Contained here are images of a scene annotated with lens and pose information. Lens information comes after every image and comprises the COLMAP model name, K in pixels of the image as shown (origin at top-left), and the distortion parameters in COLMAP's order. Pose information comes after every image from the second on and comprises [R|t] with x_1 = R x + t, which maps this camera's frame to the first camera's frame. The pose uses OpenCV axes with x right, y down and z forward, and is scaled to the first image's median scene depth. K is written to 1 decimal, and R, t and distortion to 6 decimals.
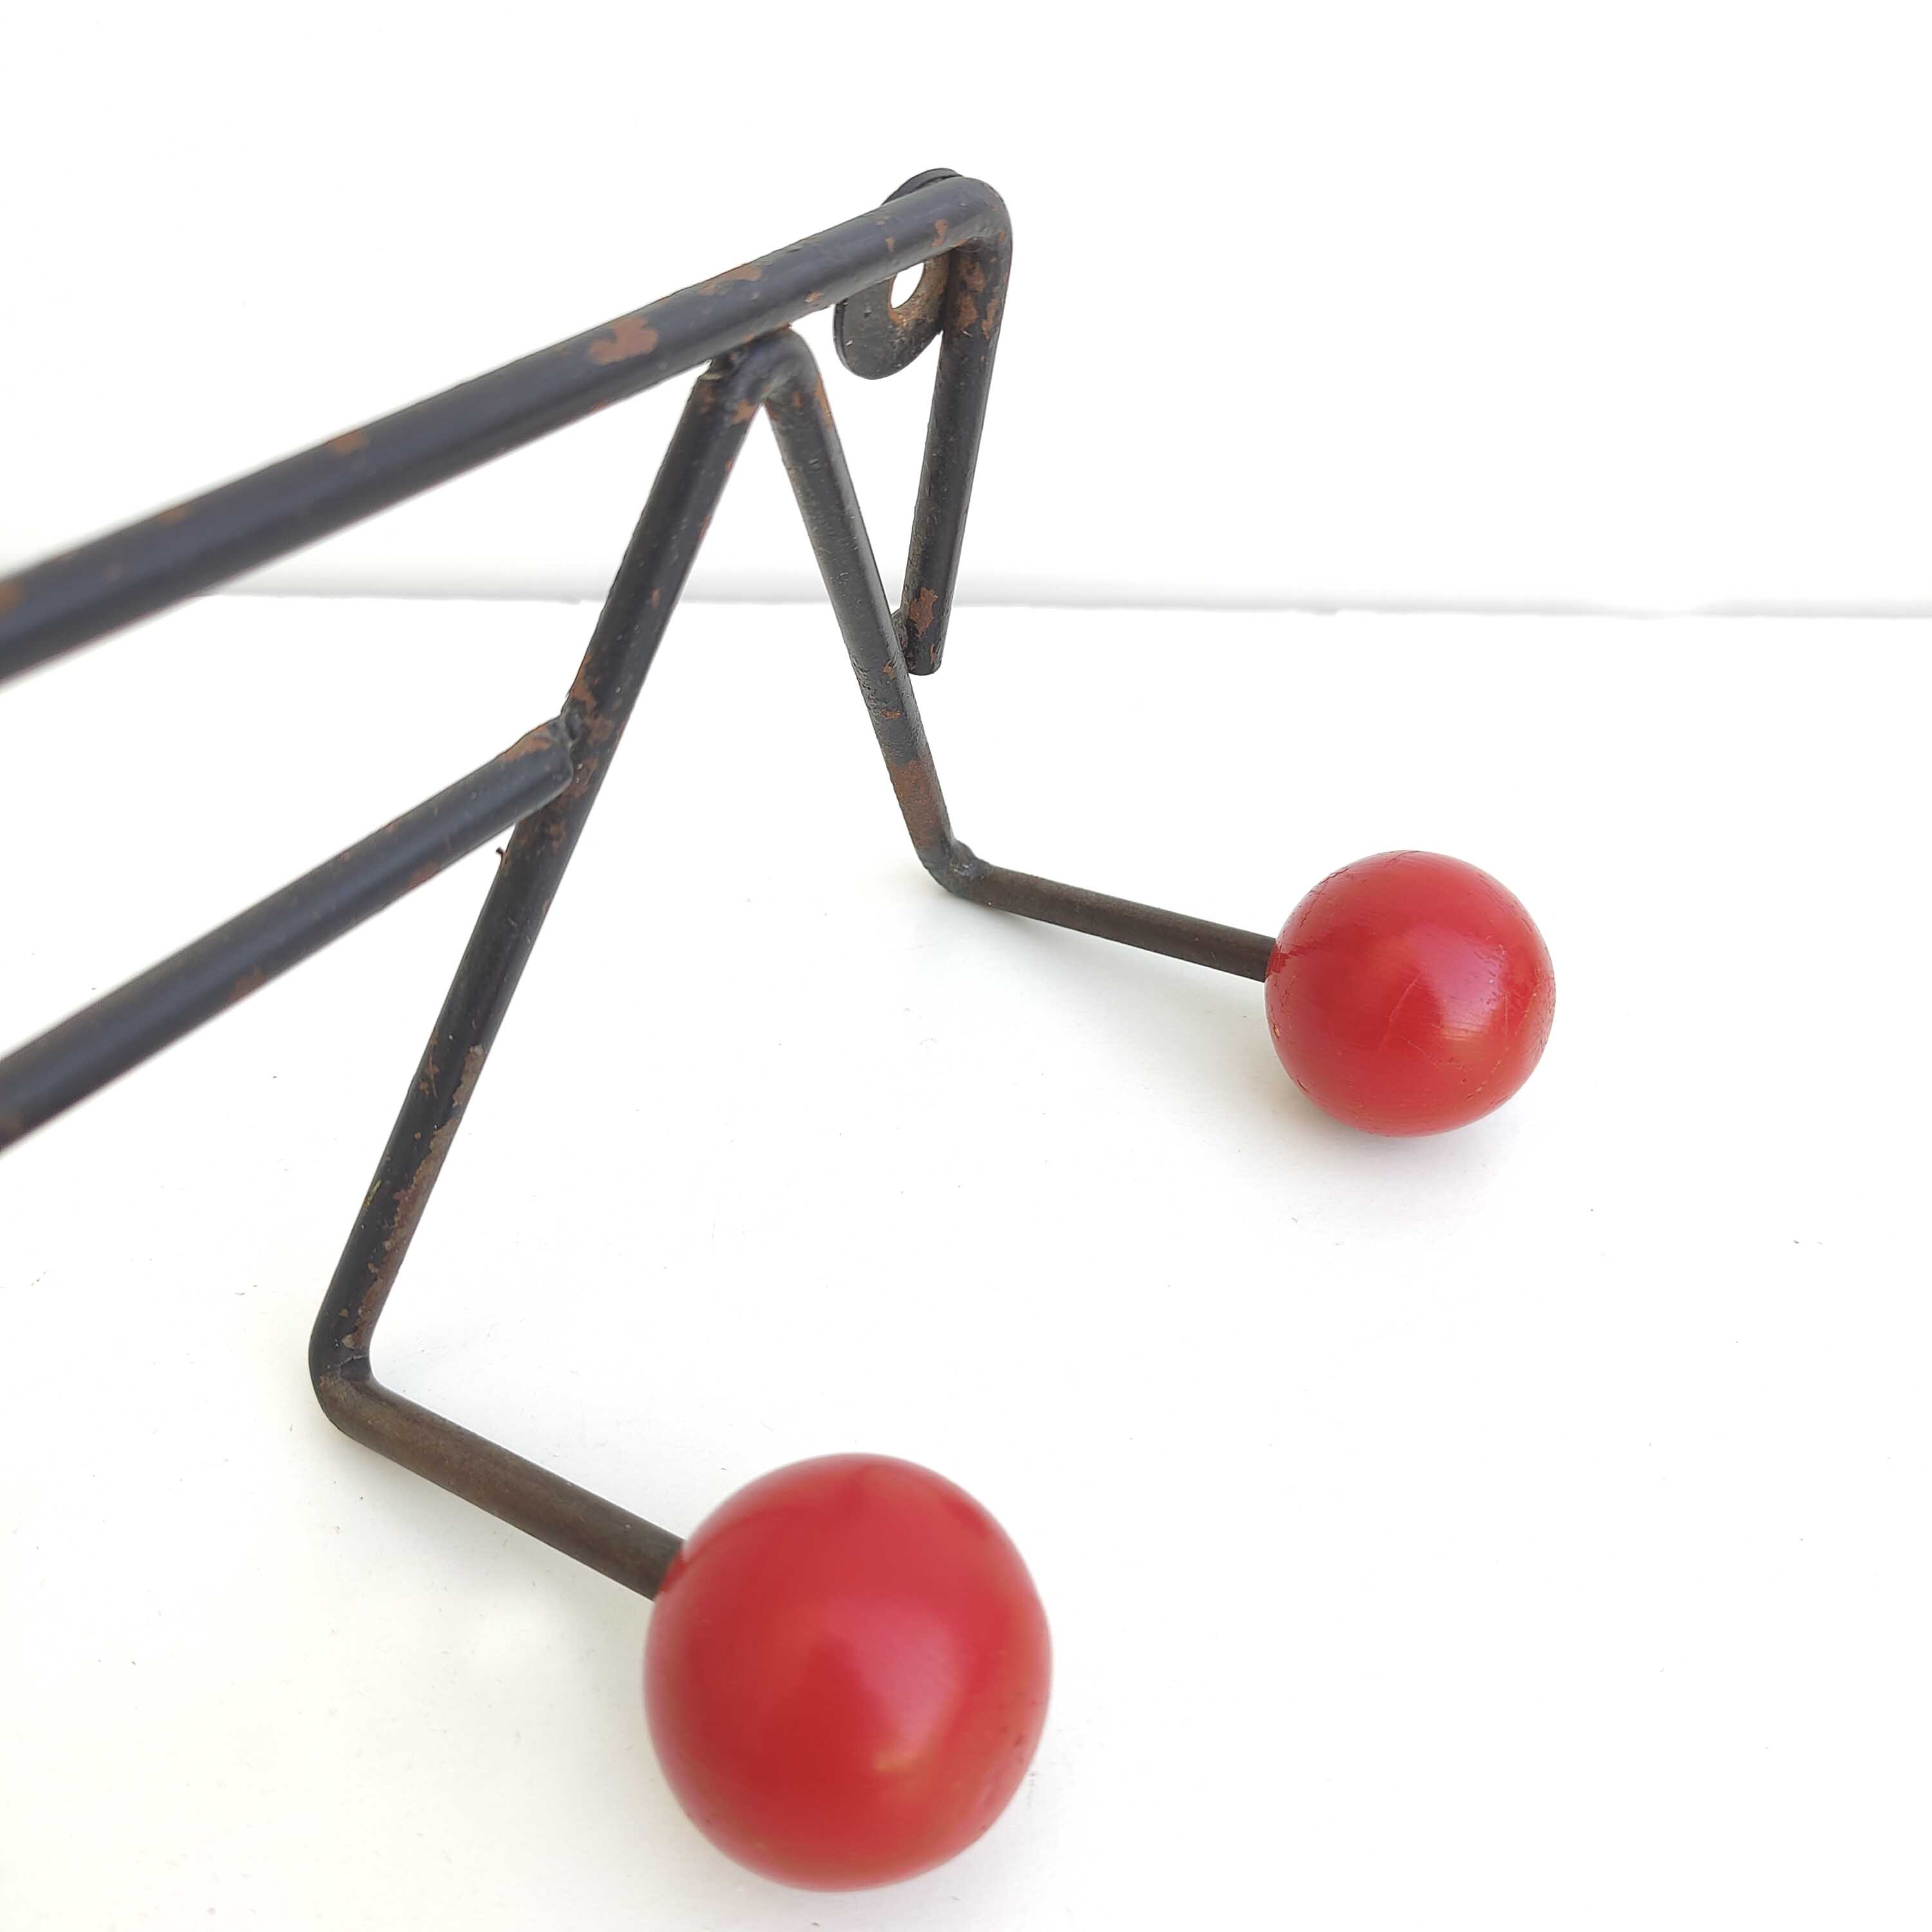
lens RADIAL K [[1957.6, 0, 962.7], [0, 1957.6, 974.5], [0, 0, 1]] dist [-0.021570, 0.132400]
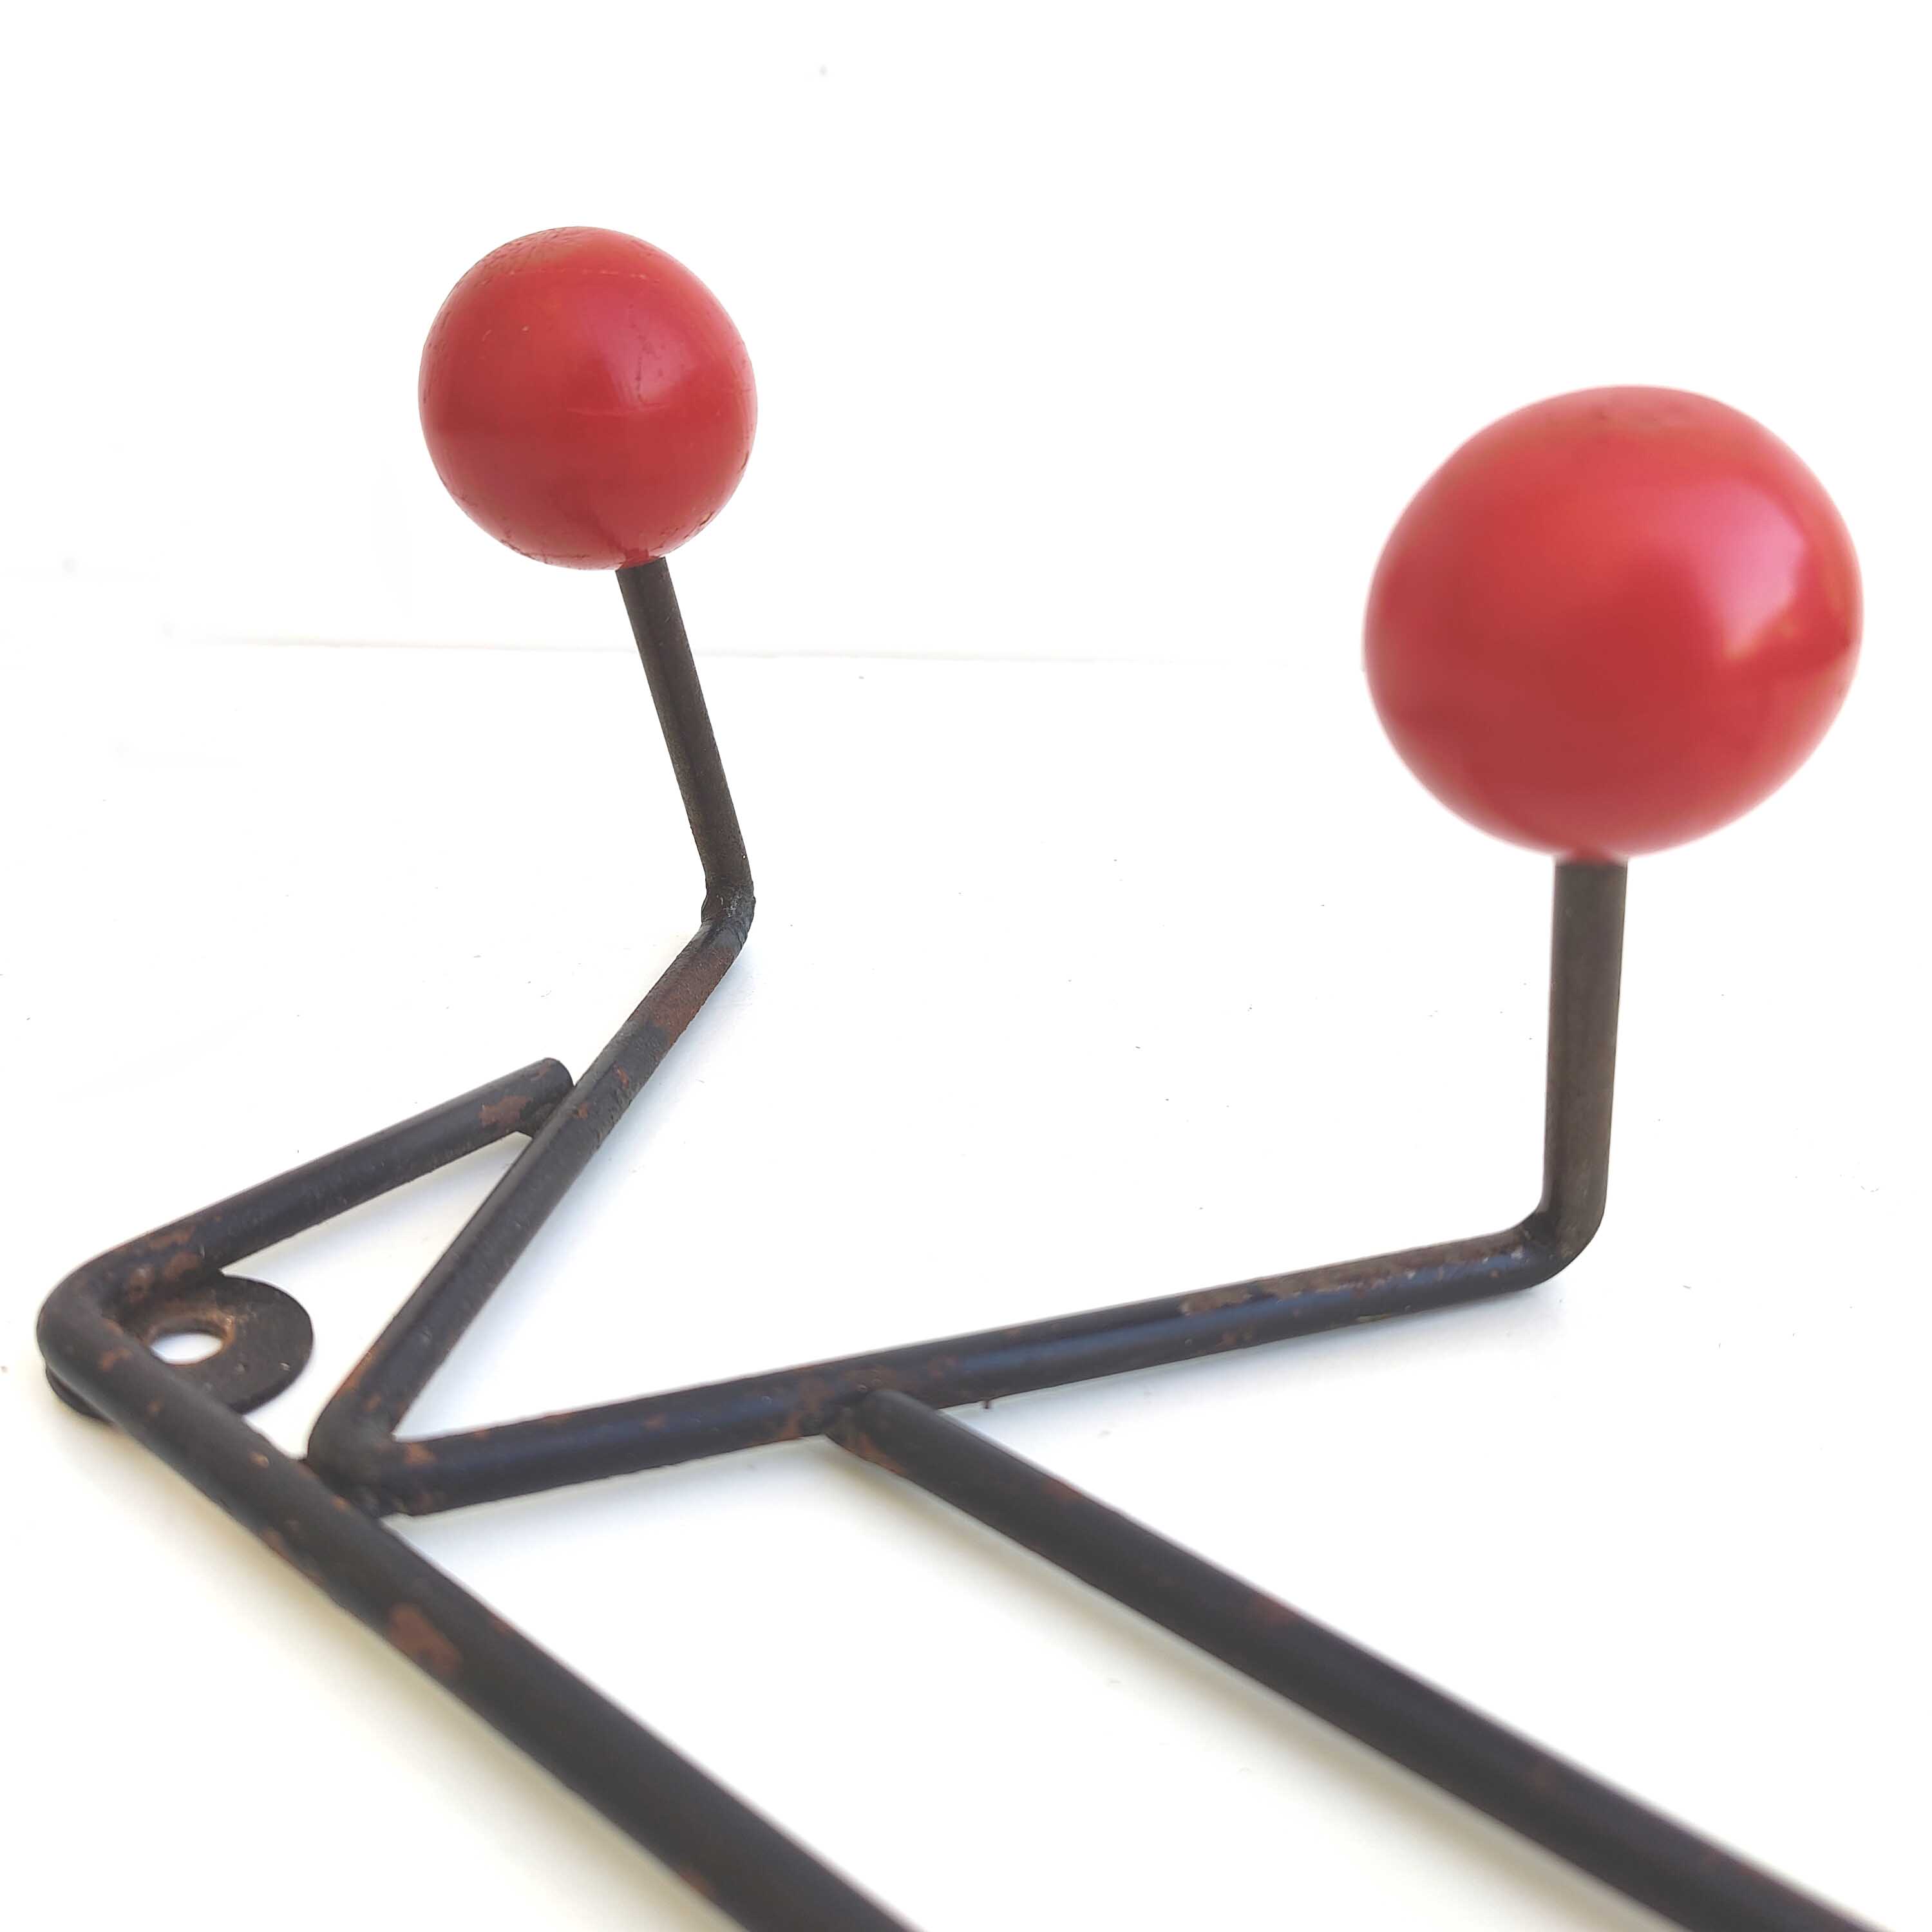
lens RADIAL K [[1957.6, 0, 962.7], [0, 1957.6, 974.5], [0, 0, 1]] dist [-0.021570, 0.132400]
pose [[-0.498971, -0.855545, -0.138100, 0.059341], [0.862483, -0.505793, 0.017193, 0.011858], [-0.084559, -0.110530, 0.990269, 0.121177]]
